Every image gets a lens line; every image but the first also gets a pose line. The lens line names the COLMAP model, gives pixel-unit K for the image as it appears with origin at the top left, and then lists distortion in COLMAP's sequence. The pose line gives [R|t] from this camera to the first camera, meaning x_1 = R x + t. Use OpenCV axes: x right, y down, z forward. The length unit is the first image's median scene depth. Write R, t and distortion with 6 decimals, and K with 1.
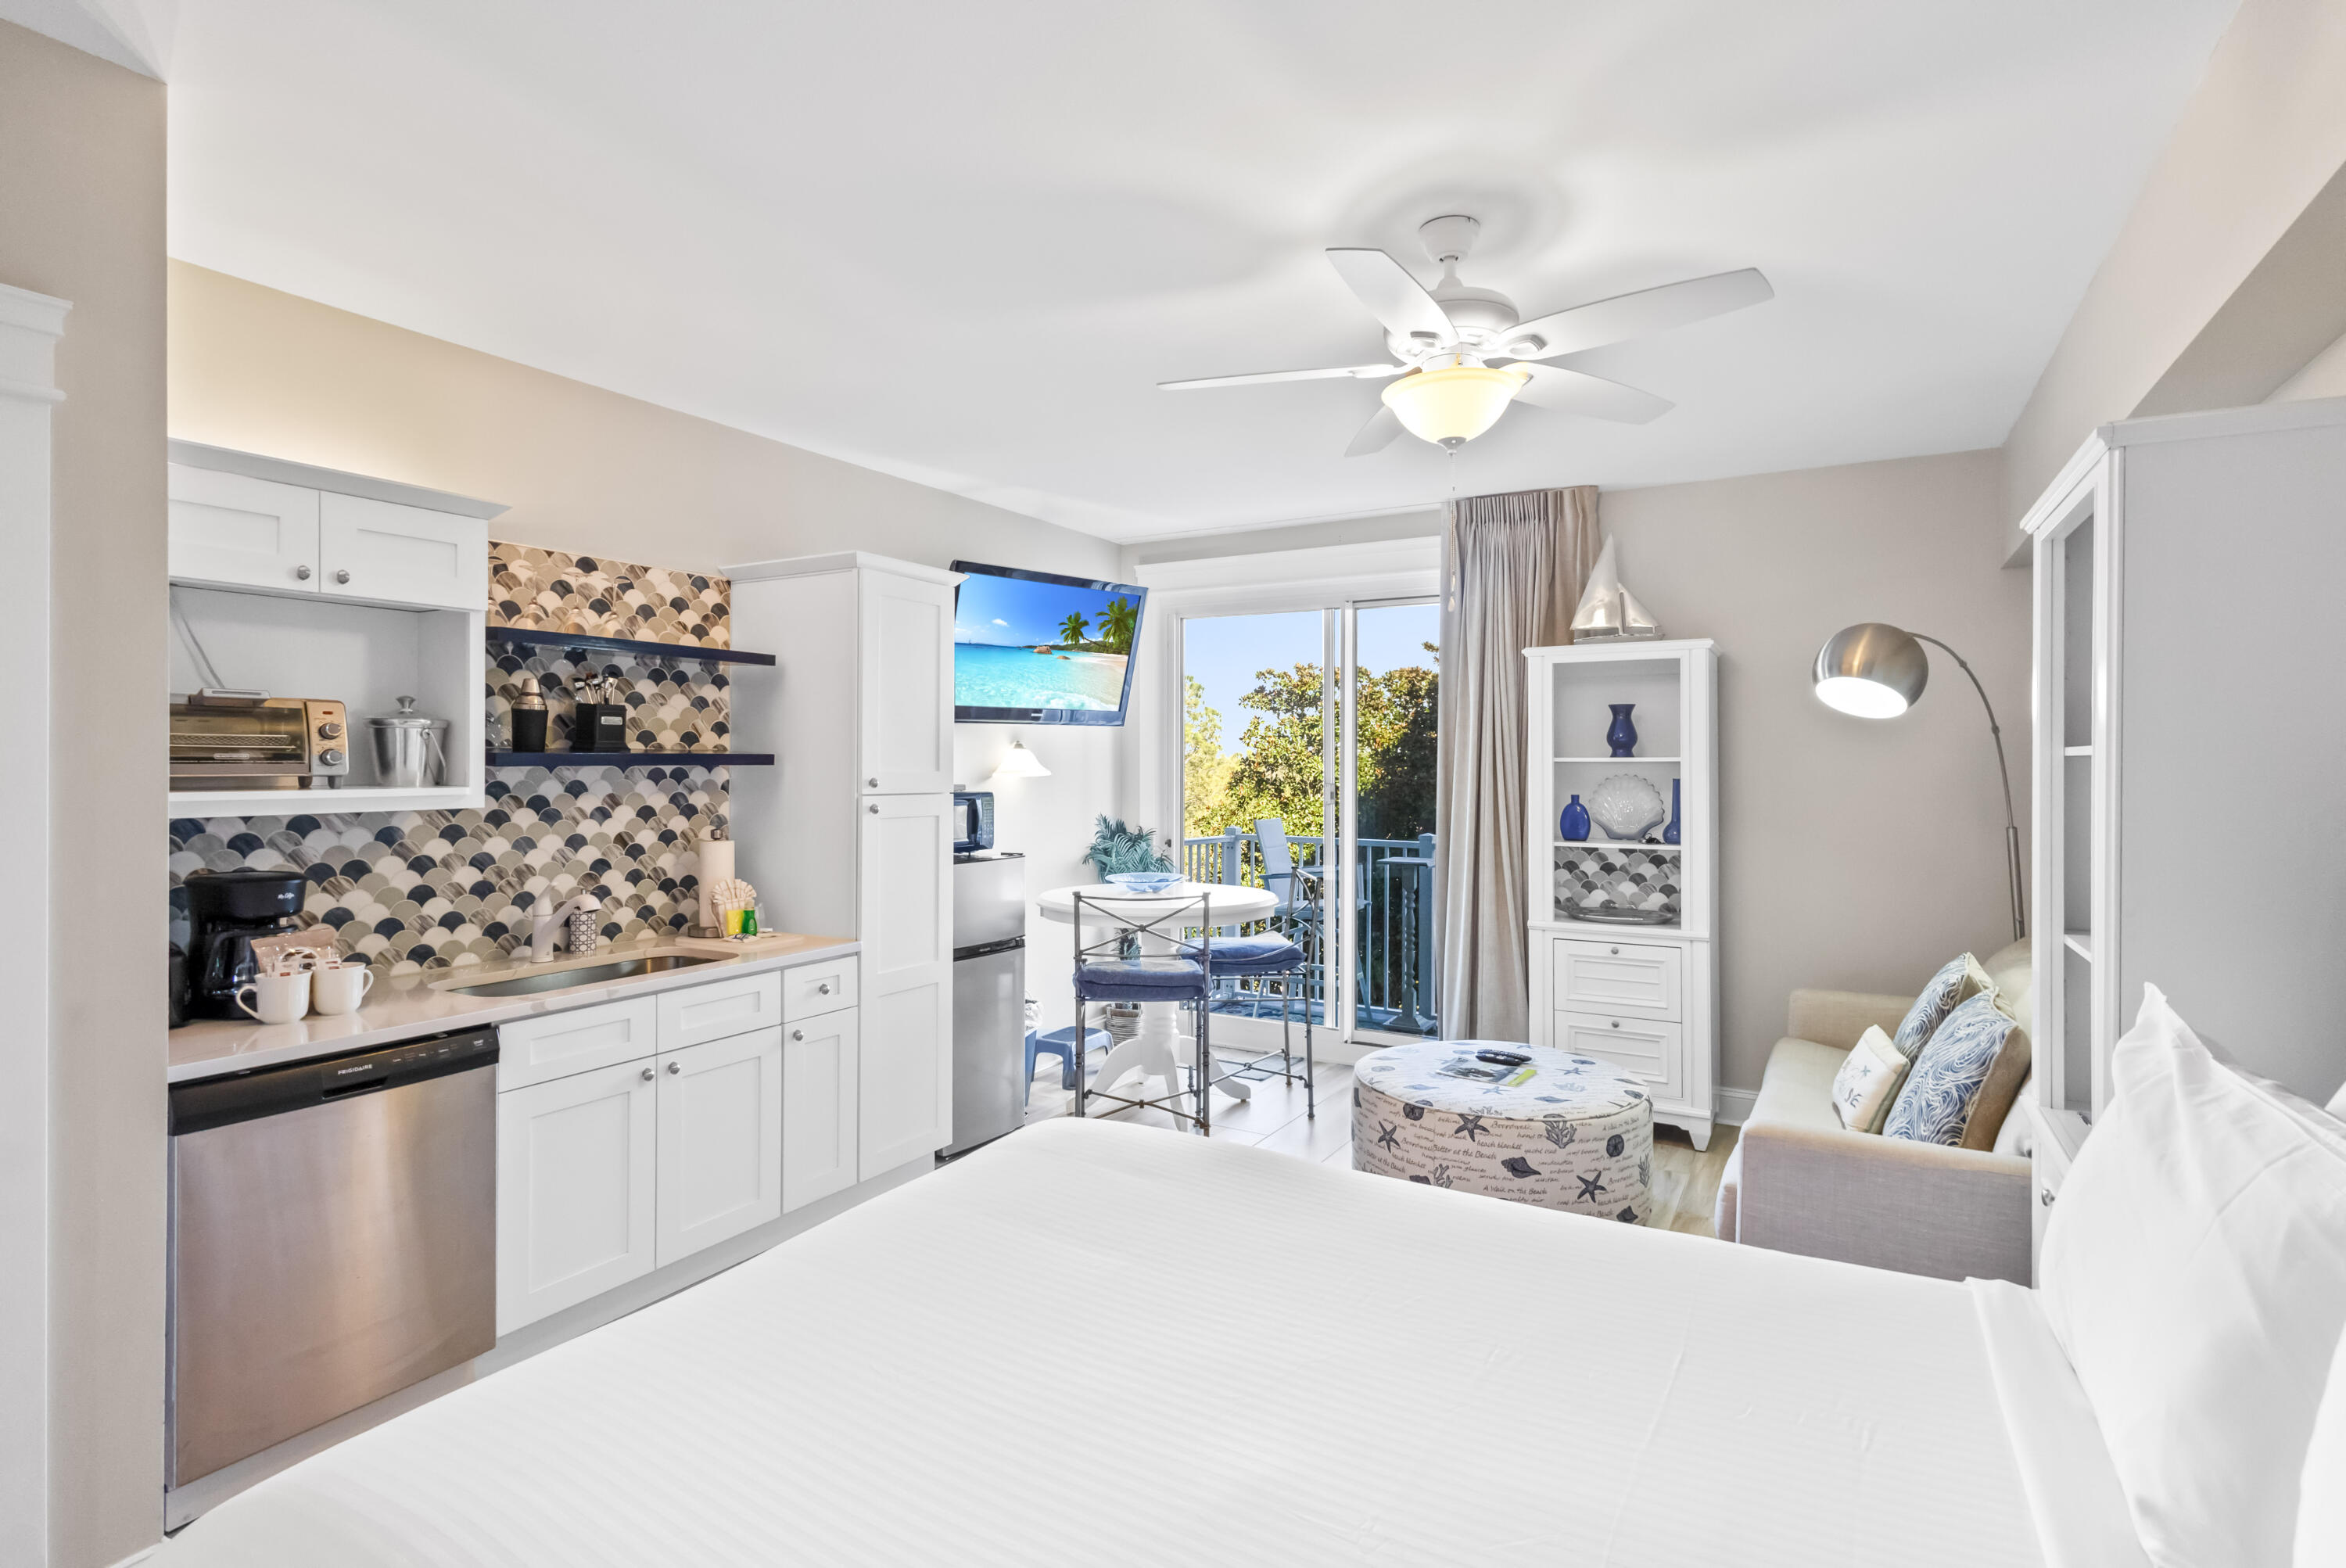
lens RADIAL K [[1122.2, 0, 1187.7], [0, 1122.2, 762.9], [0, 0, 1]] dist [0.008844, 0.000134]
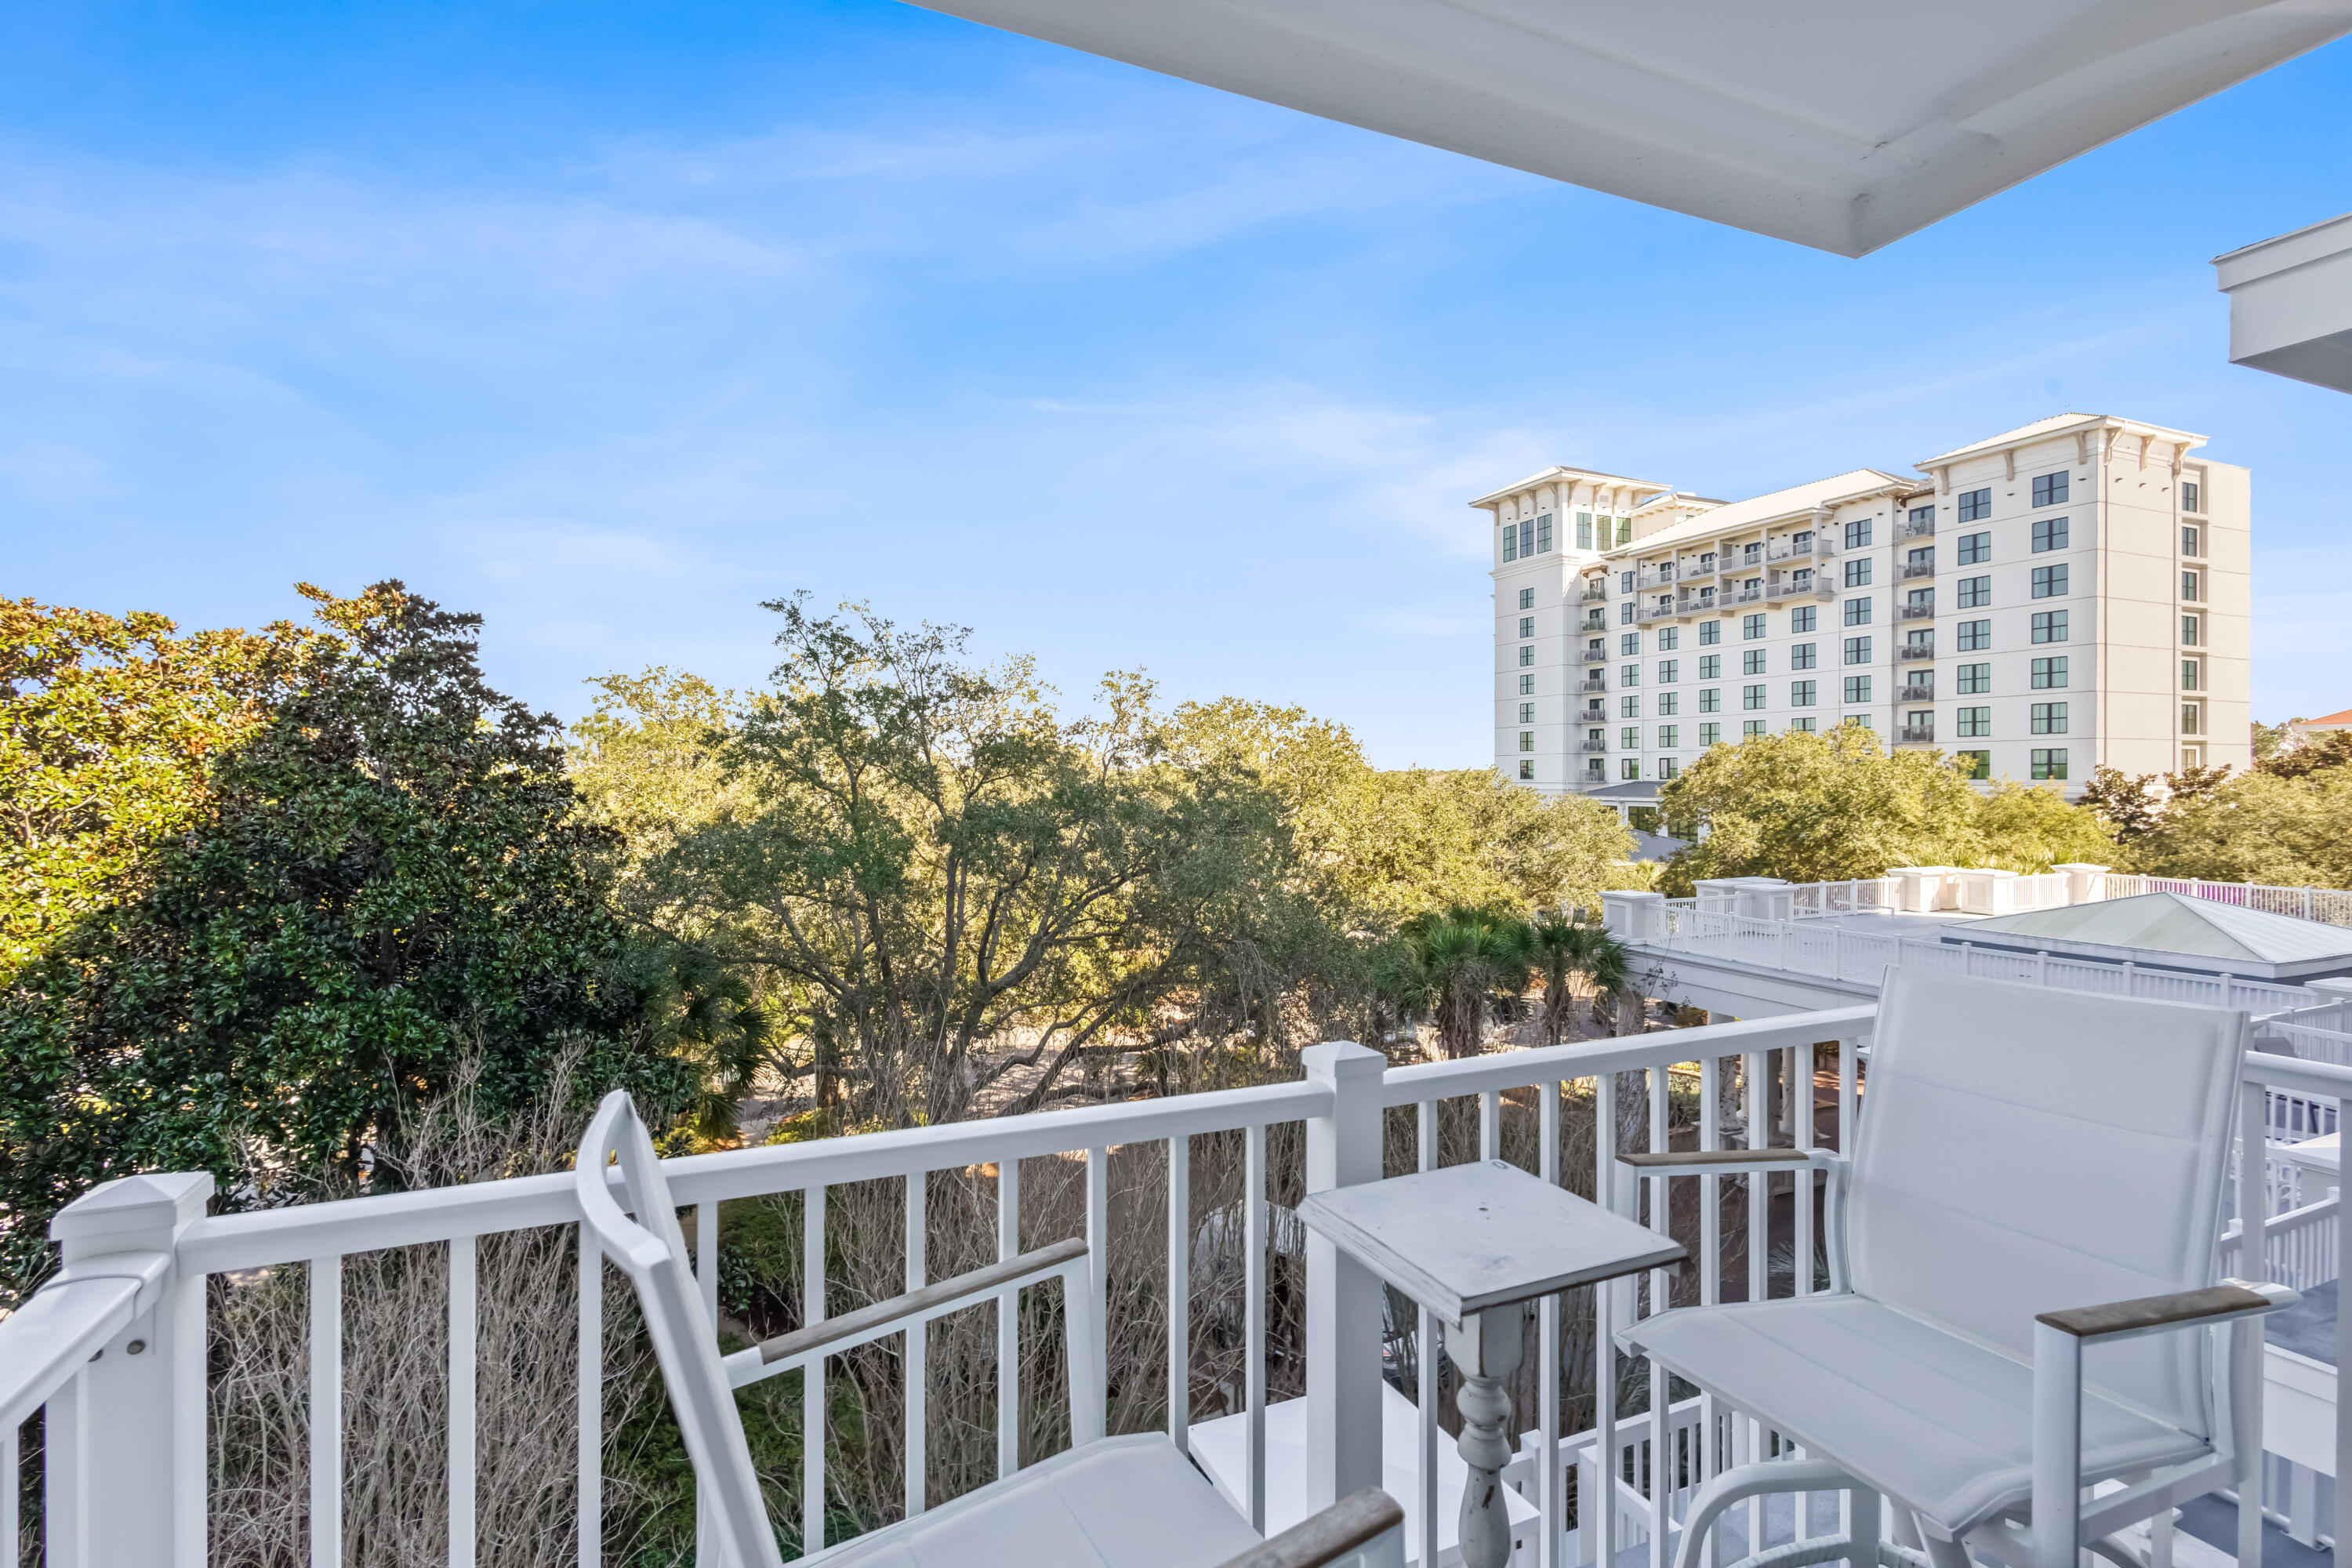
lens RADIAL K [[1125.0, 0, 1182.1], [0, 1125.0, 783.2], [0, 0, 1]] dist [0.008844, 0.000134]
pose [[0.608869, -0.009608, 0.793212, 0.057575], [0.002370, 0.999944, 0.010292, -0.012152], [-0.793267, -0.004387, 0.608858, 1.162019]]
